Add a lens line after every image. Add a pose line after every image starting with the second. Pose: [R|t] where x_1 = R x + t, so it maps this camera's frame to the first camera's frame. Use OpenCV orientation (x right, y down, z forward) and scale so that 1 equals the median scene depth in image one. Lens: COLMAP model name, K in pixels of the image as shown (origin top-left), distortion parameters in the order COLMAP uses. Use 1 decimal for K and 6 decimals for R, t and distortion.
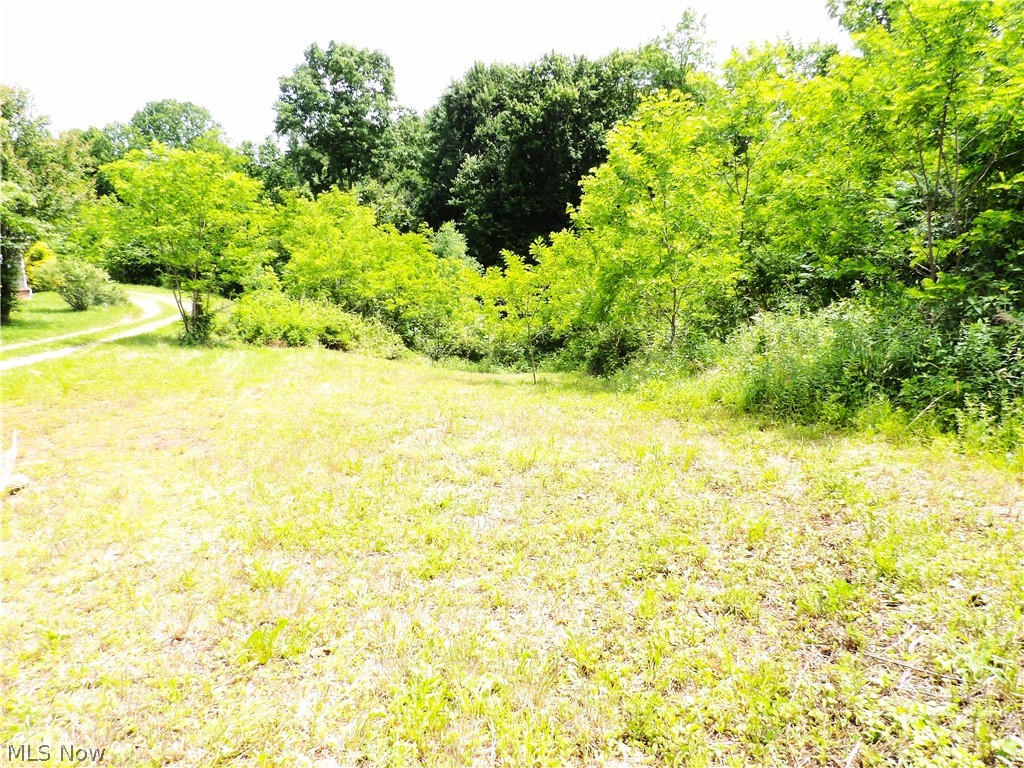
lens RADIAL K [[727.2, 0, 512.0], [0, 727.2, 387.1], [0, 0, 1]] dist [-0.018551, 0.021291]
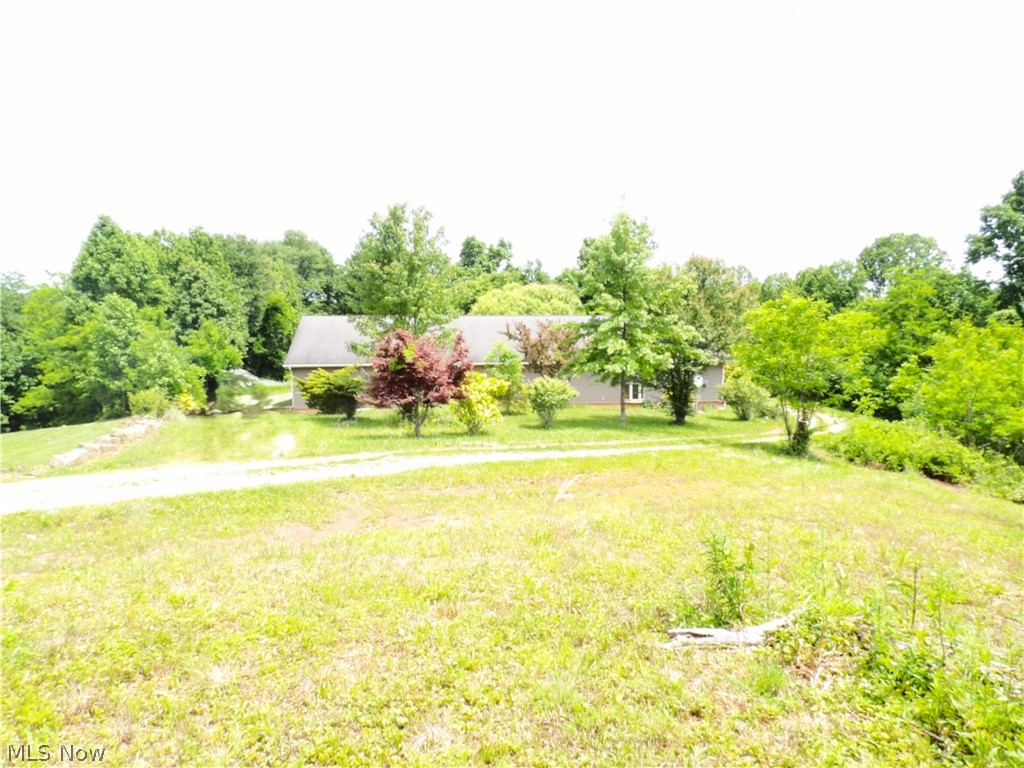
lens RADIAL K [[727.2, 0, 511.7], [0, 727.2, 383.3], [0, 0, 1]] dist [-0.018551, 0.021291]
pose [[0.599564, 0.047694, -0.798904, 0.156173], [-0.183889, 0.979725, -0.079517, 0.003928], [0.778914, 0.194586, 0.596179, -0.064940]]
